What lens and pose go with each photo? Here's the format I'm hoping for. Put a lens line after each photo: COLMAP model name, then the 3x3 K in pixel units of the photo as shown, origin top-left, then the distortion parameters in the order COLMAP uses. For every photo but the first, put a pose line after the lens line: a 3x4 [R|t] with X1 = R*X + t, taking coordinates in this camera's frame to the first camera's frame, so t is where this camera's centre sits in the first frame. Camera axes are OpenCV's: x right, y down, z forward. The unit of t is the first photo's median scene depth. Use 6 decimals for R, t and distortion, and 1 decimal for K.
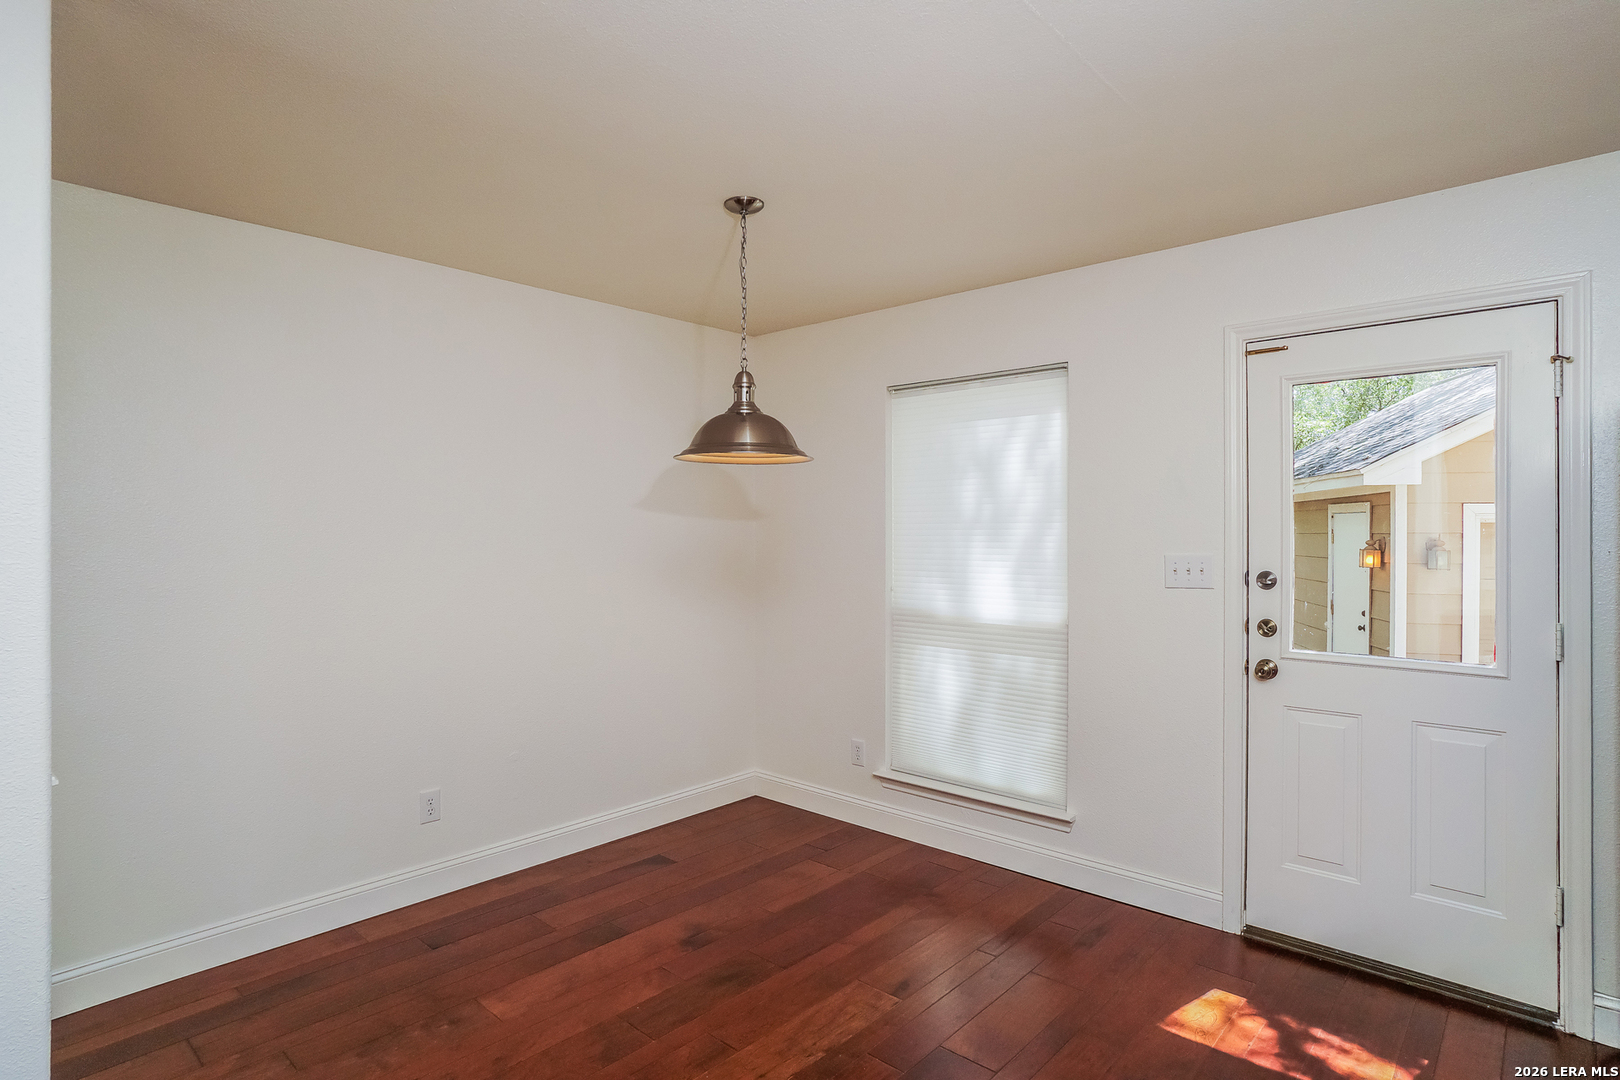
lens RADIAL K [[823.4, 0, 810.0], [0, 823.4, 540.0], [0, 0, 1]] dist [-0.001958, -0.000283]
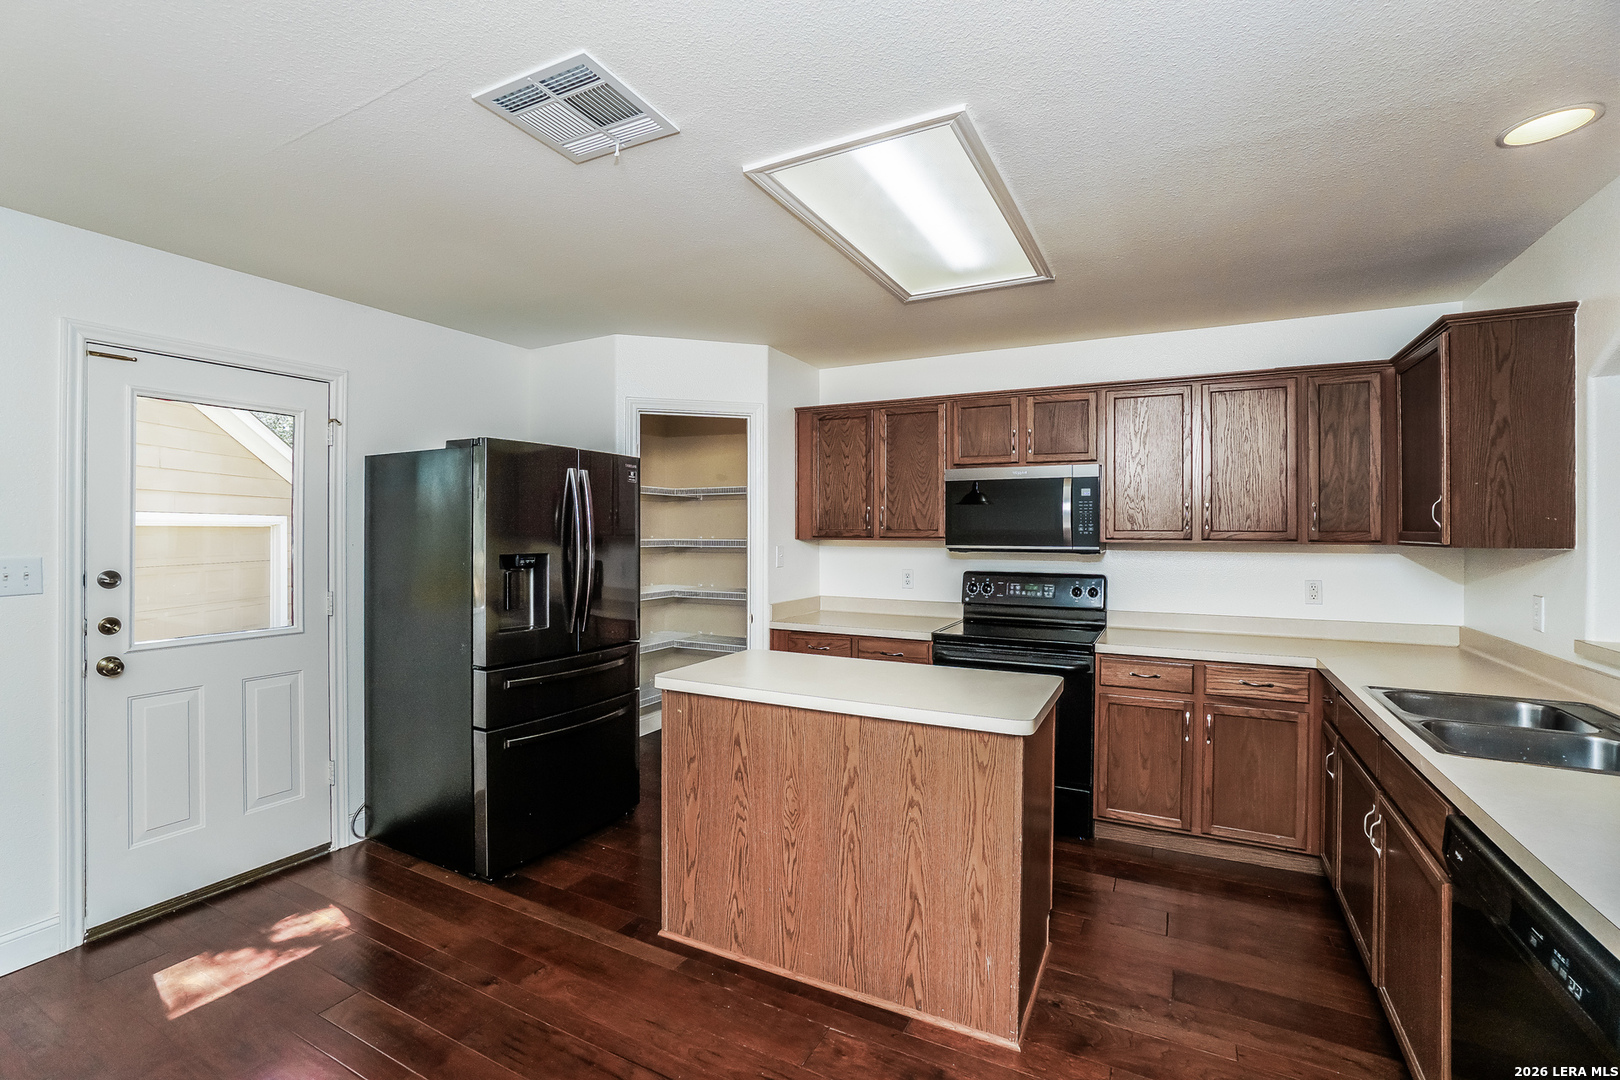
lens RADIAL K [[708.5, 0, 810.0], [0, 708.5, 540.0], [0, 0, 1]] dist [-0.031999, 0.000432]
pose [[-0.262302, -0.006652, 0.964963, -0.501413], [0.010650, 0.999895, 0.009788, 0.000315], [-0.964927, 0.012844, -0.262203, 0.387704]]
